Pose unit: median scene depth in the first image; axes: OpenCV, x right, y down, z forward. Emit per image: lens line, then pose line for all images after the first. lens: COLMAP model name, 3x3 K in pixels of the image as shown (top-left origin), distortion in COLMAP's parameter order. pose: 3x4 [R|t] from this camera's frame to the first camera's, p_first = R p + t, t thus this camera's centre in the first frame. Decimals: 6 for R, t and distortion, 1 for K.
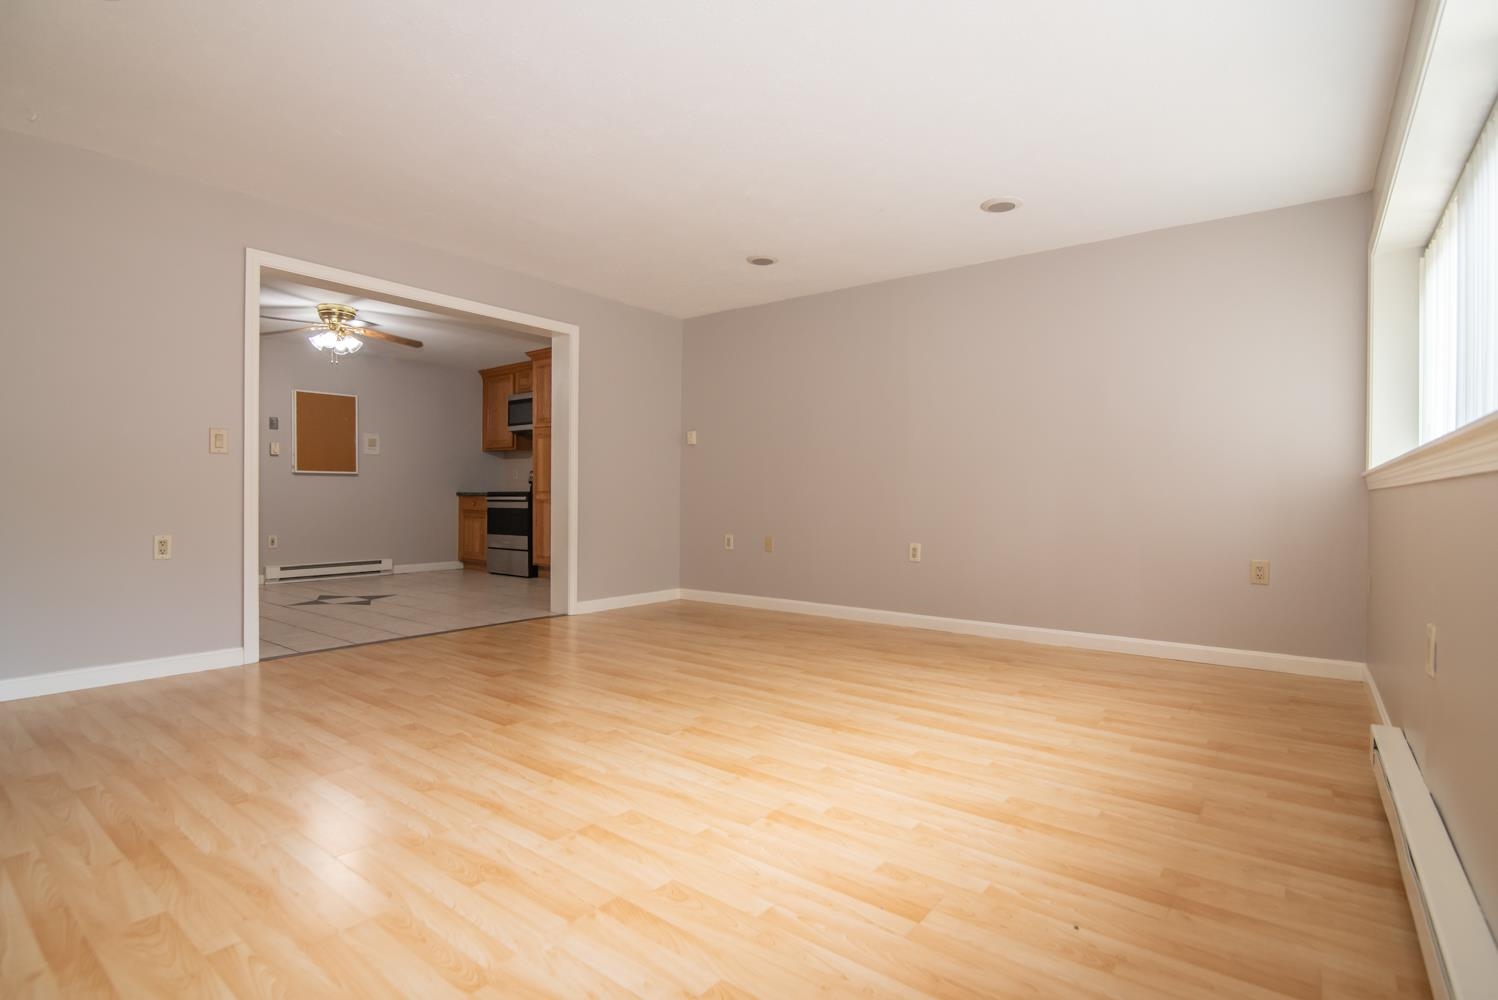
lens RADIAL K [[728.8, 0, 745.6], [0, 728.8, 504.4], [0, 0, 1]] dist [-0.017771, 0.000281]
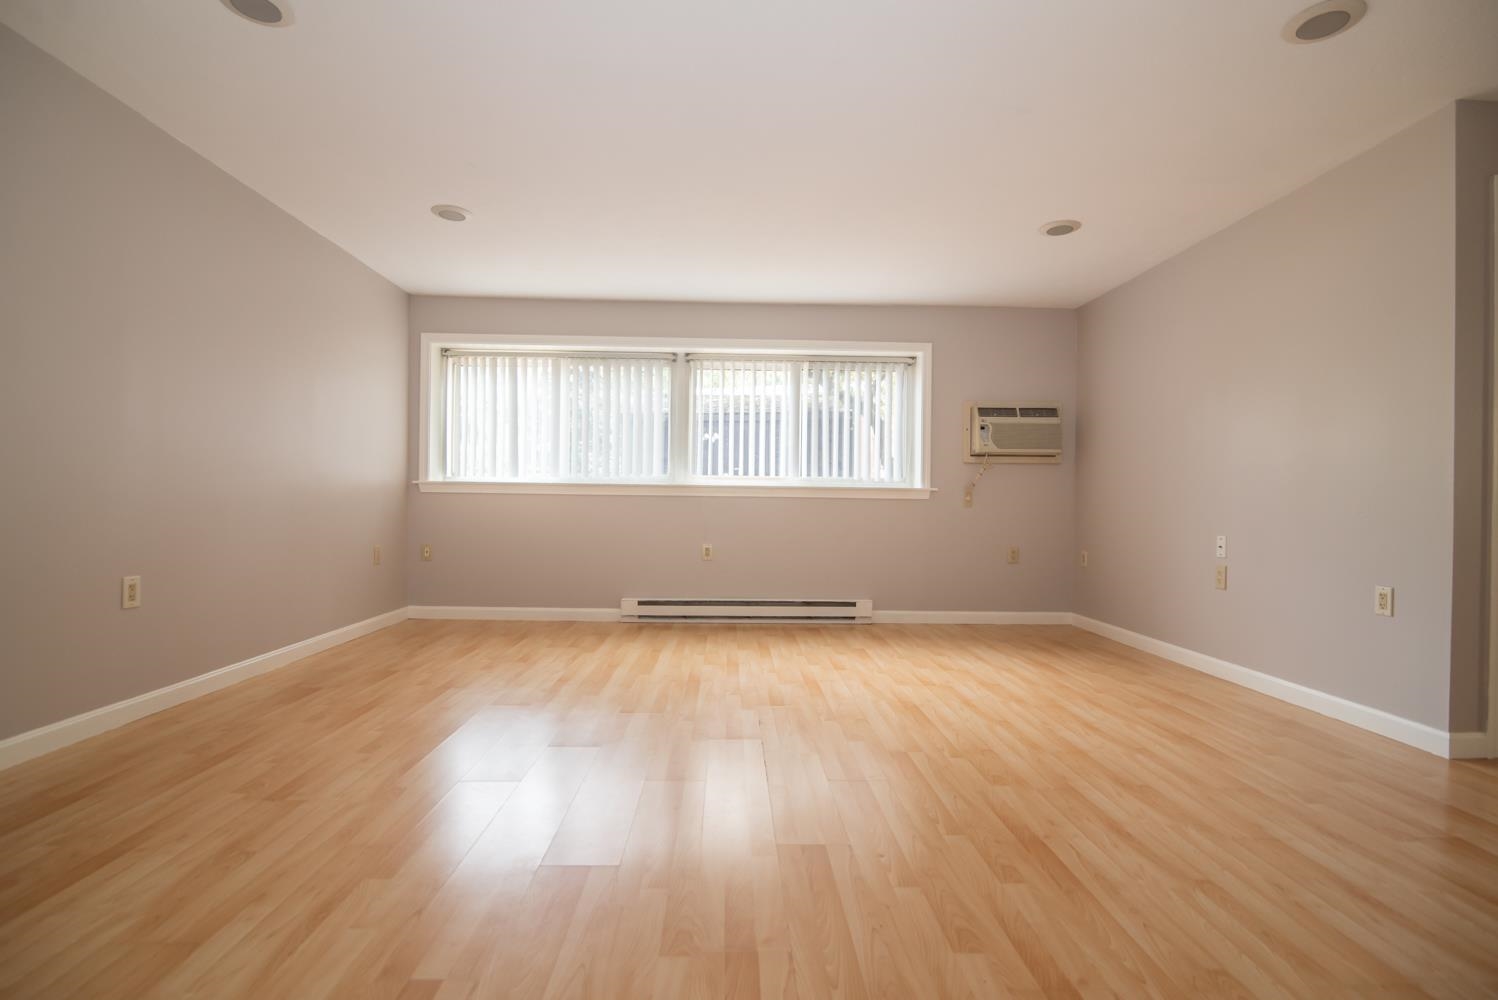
lens RADIAL K [[688.5, 0, 746.8], [0, 688.5, 504.8], [0, 0, 1]] dist [-0.019000, 0.000272]
pose [[-0.638635, -0.019284, 0.769268, -0.654056], [-0.009103, 0.999805, 0.017505, -0.022850], [-0.769456, 0.004177, -0.638686, 1.284479]]
